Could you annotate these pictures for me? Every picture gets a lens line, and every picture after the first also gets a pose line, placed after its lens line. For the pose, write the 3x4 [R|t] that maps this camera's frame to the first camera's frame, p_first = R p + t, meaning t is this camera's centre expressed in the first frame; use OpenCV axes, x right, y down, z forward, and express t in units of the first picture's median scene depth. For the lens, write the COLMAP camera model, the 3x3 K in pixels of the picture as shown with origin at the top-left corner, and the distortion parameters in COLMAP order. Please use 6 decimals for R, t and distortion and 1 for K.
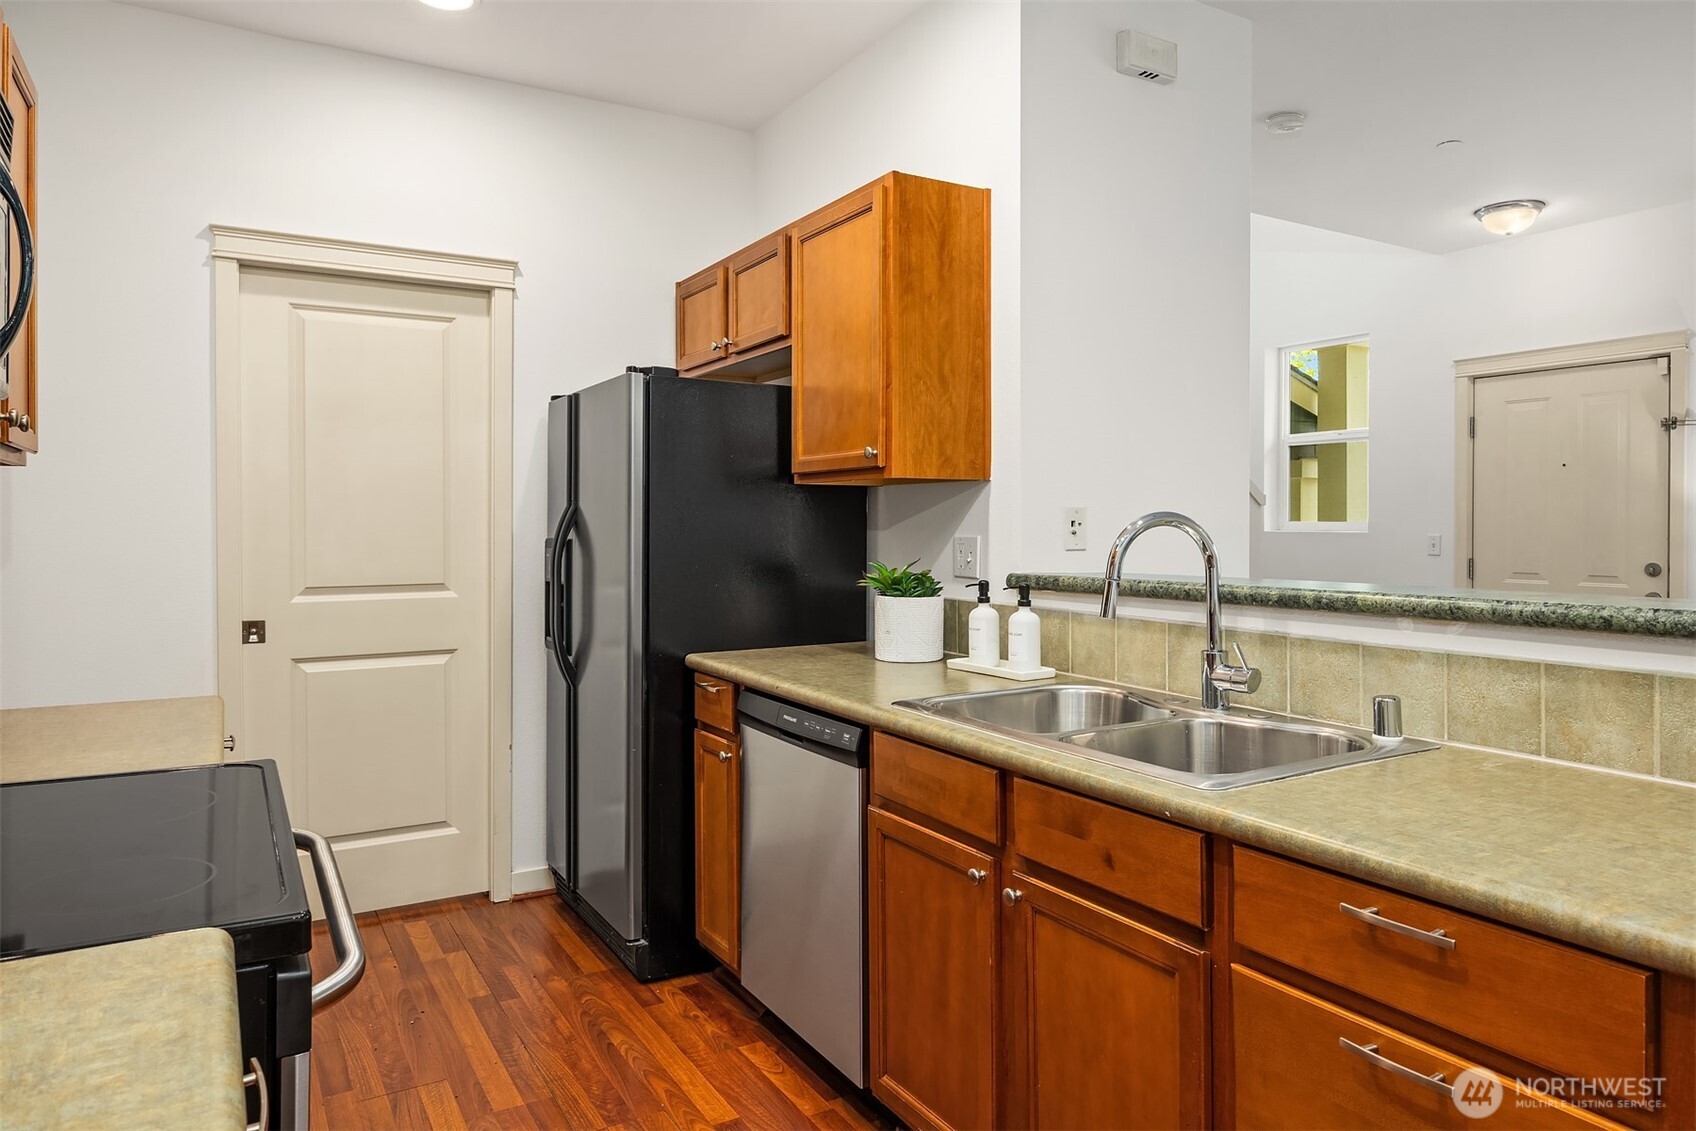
lens RADIAL K [[1123.4, 0, 848.0], [0, 1123.4, 565.5], [0, 0, 1]] dist [-0.004141, -0.001160]
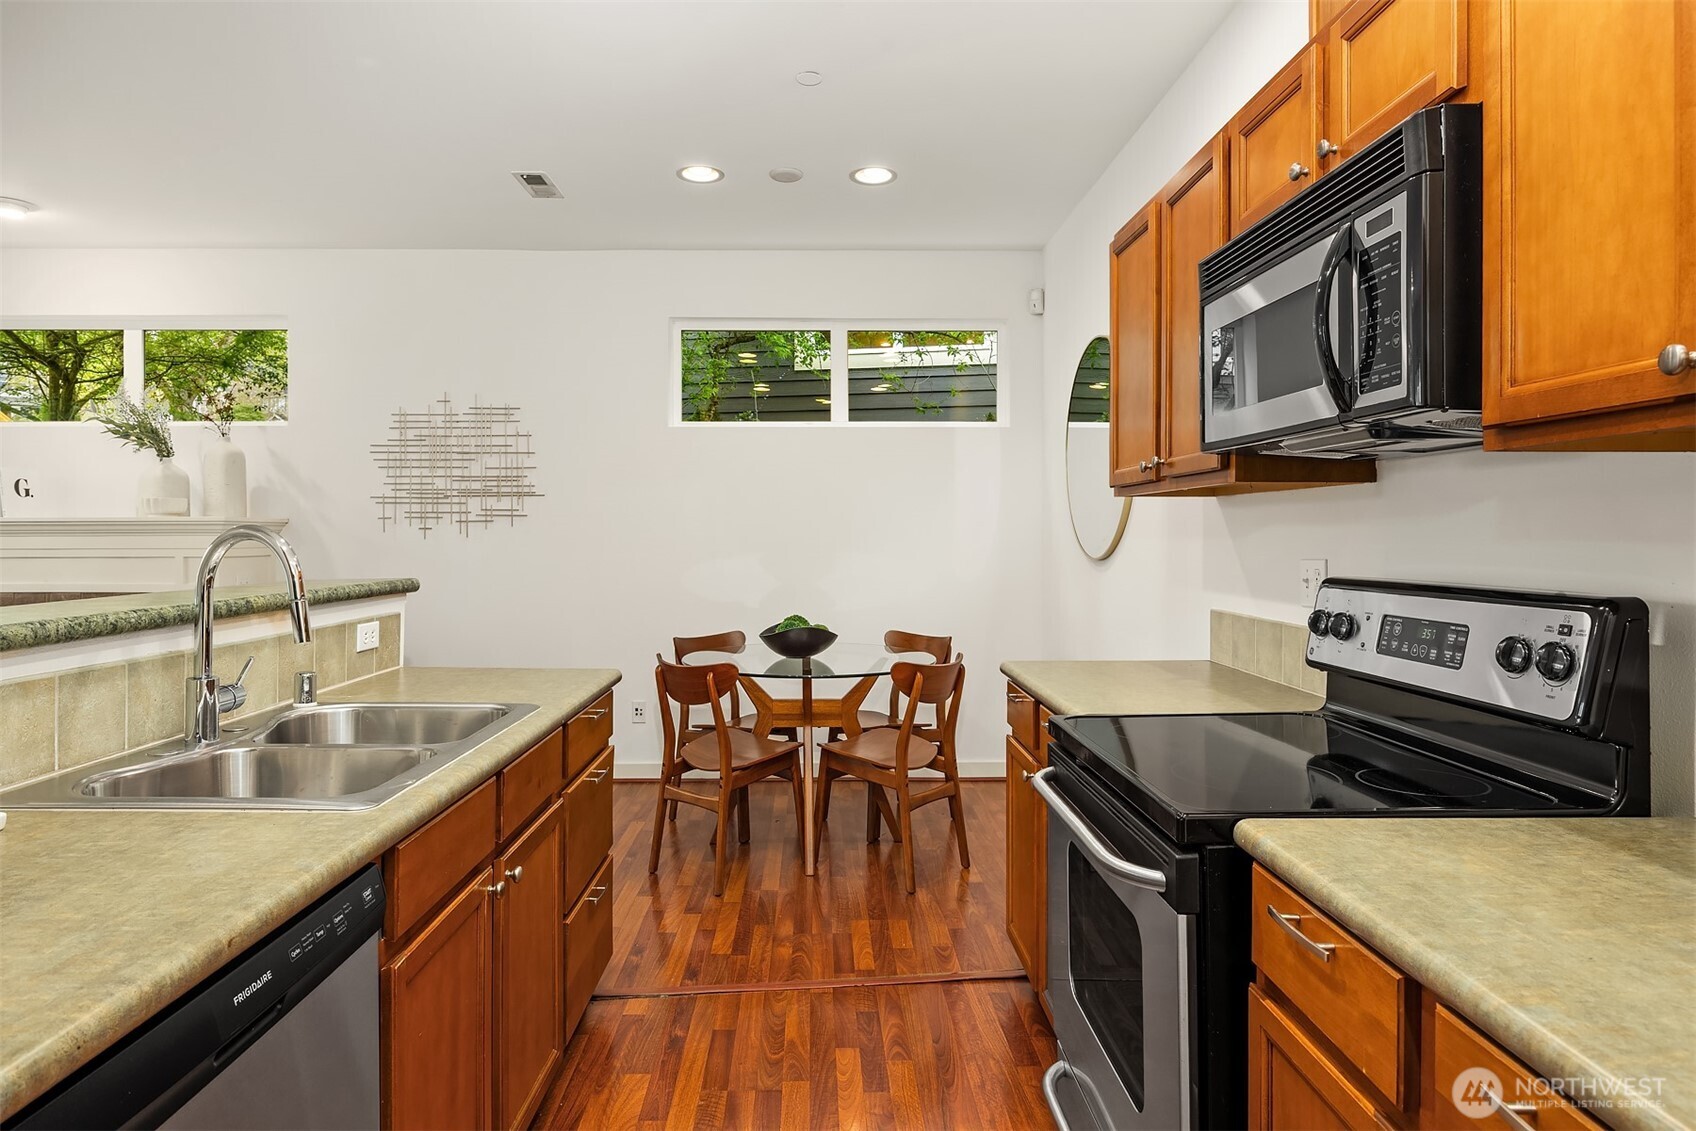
lens RADIAL K [[982.8, 0, 840.8], [0, 982.8, 546.3], [0, 0, 1]] dist [-0.005613, 0.000220]
pose [[-0.844944, -0.005241, 0.534830, -0.438281], [0.019322, 0.999000, 0.040315, -0.040978], [-0.534506, 0.044398, -0.843998, 1.090384]]
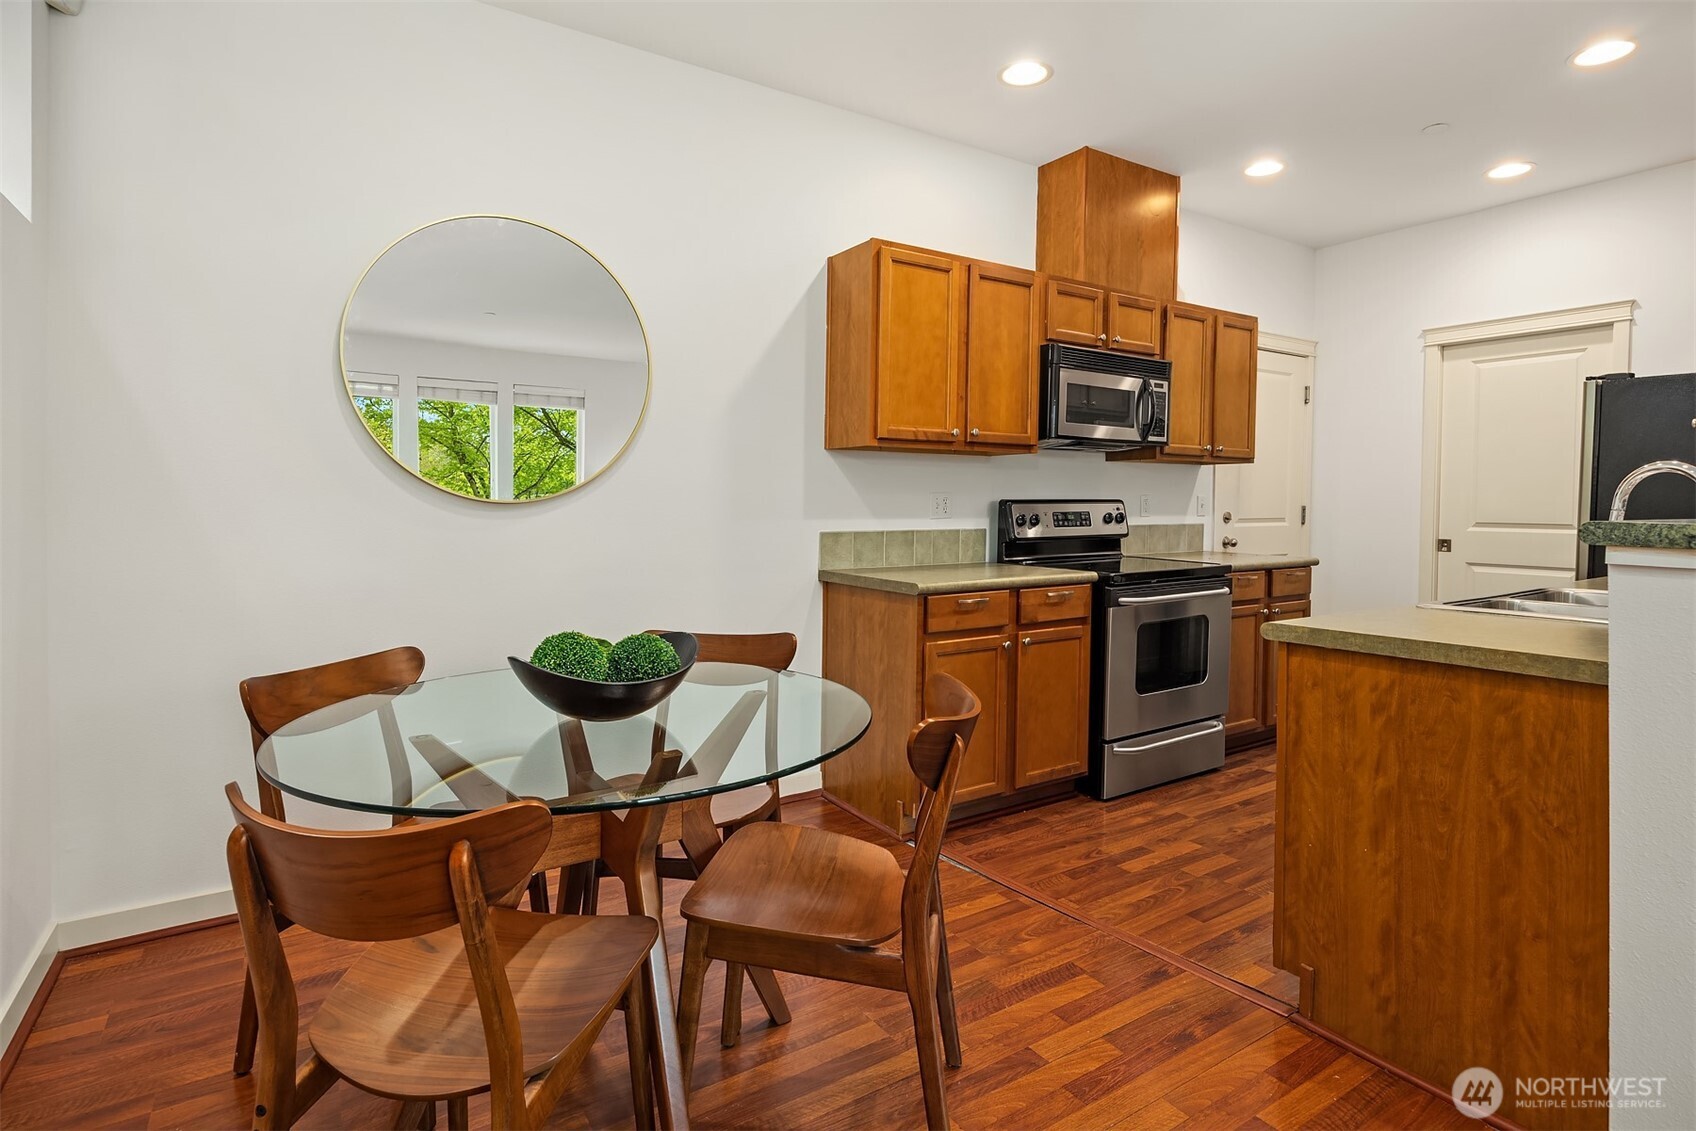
lens RADIAL K [[850.3, 0, 776.6], [0, 850.3, 527.8], [0, 0, 1]] dist [-0.012902, -0.000362]
pose [[-0.065589, 0.035511, -0.997215, 1.022485], [-0.043368, 0.998321, 0.038403, 0.027945], [0.996904, 0.045766, -0.063939, 0.003953]]
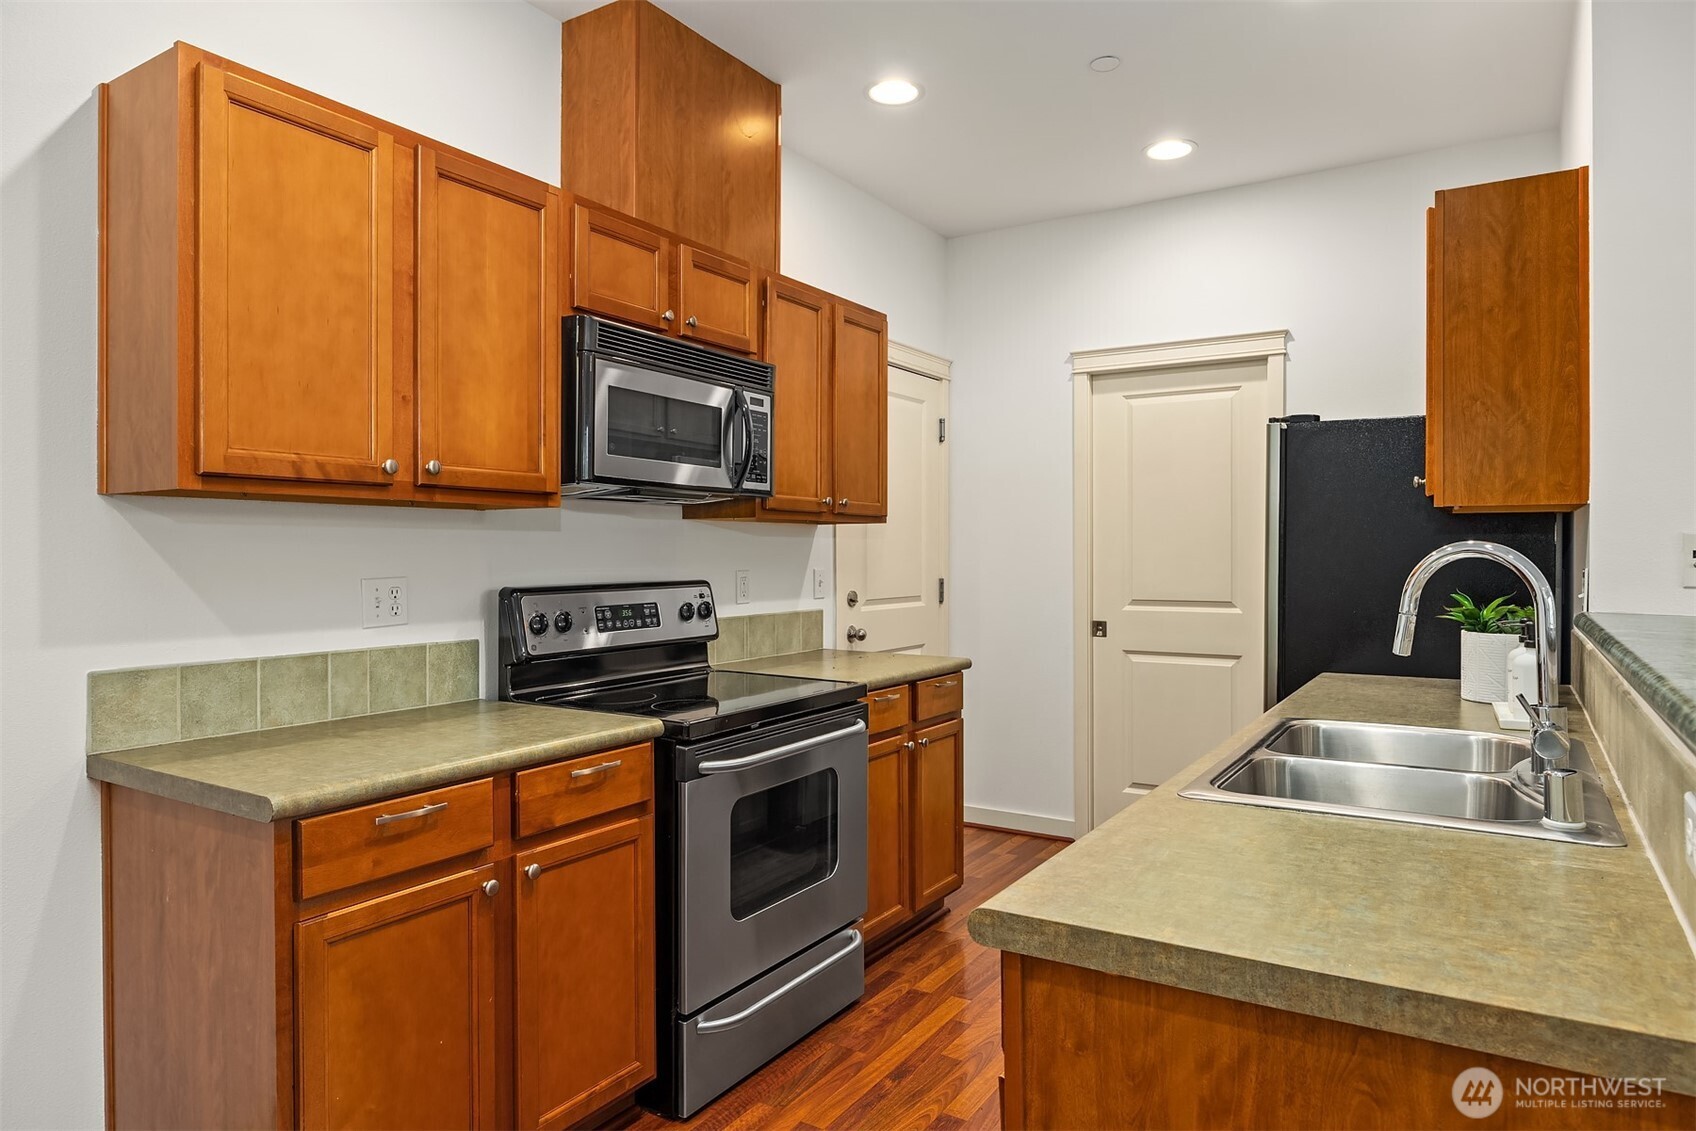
lens RADIAL K [[1061.4, 0, 848.0], [0, 1061.4, 565.5], [0, 0, 1]] dist [-0.006173, -0.001013]
pose [[0.420979, 0.011563, -0.906997, 0.631633], [-0.032227, 0.999478, -0.002216, -0.009233], [0.906498, 0.030163, 0.421132, 0.154606]]
